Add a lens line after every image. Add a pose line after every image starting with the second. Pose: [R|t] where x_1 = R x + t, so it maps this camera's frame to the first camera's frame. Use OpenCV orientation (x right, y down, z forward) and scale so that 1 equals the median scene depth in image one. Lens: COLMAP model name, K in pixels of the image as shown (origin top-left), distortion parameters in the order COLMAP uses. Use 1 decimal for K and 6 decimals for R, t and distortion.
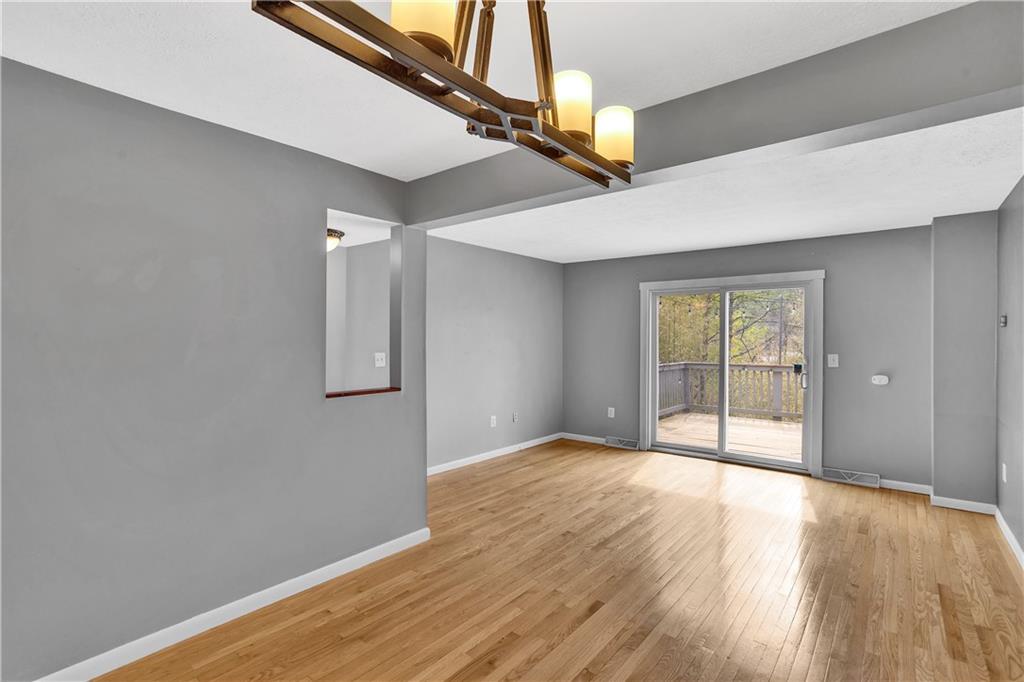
lens RADIAL K [[491.2, 0, 504.0], [0, 491.2, 339.0], [0, 0, 1]] dist [-0.015977, 0.005843]
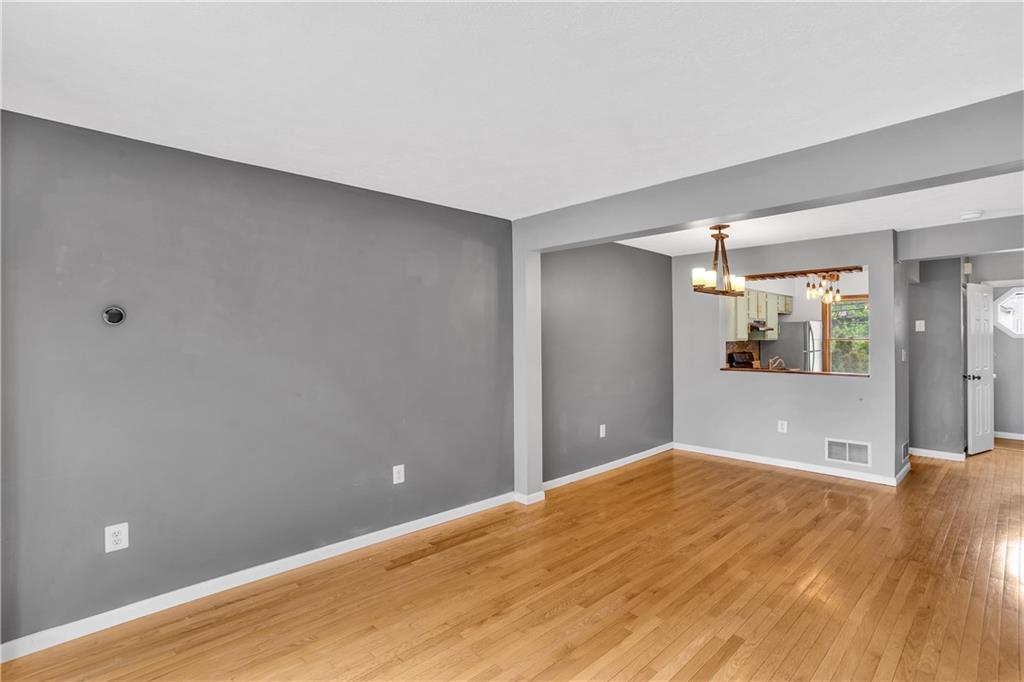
lens RADIAL K [[491.2, 0, 506.9], [0, 491.2, 342.1], [0, 0, 1]] dist [-0.015977, 0.005843]
pose [[-0.992482, 0.003240, 0.122349, 0.343715], [0.003774, 0.999984, 0.004130, -0.000268], [-0.122334, 0.004561, -0.992479, 1.385106]]
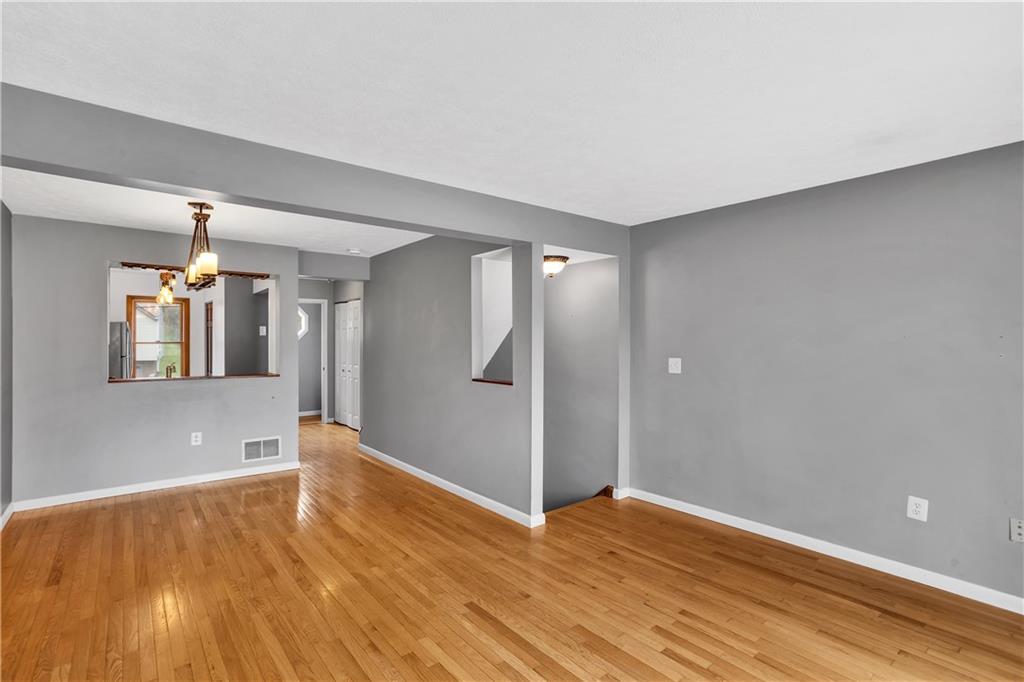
lens RADIAL K [[491.2, 0, 499.5], [0, 491.2, 339.7], [0, 0, 1]] dist [-0.015977, 0.005843]
pose [[-0.208981, -0.001483, -0.977919, 0.771804], [0.001493, 0.999997, -0.001835, -0.003506], [0.977919, -0.001843, -0.208978, 0.972337]]
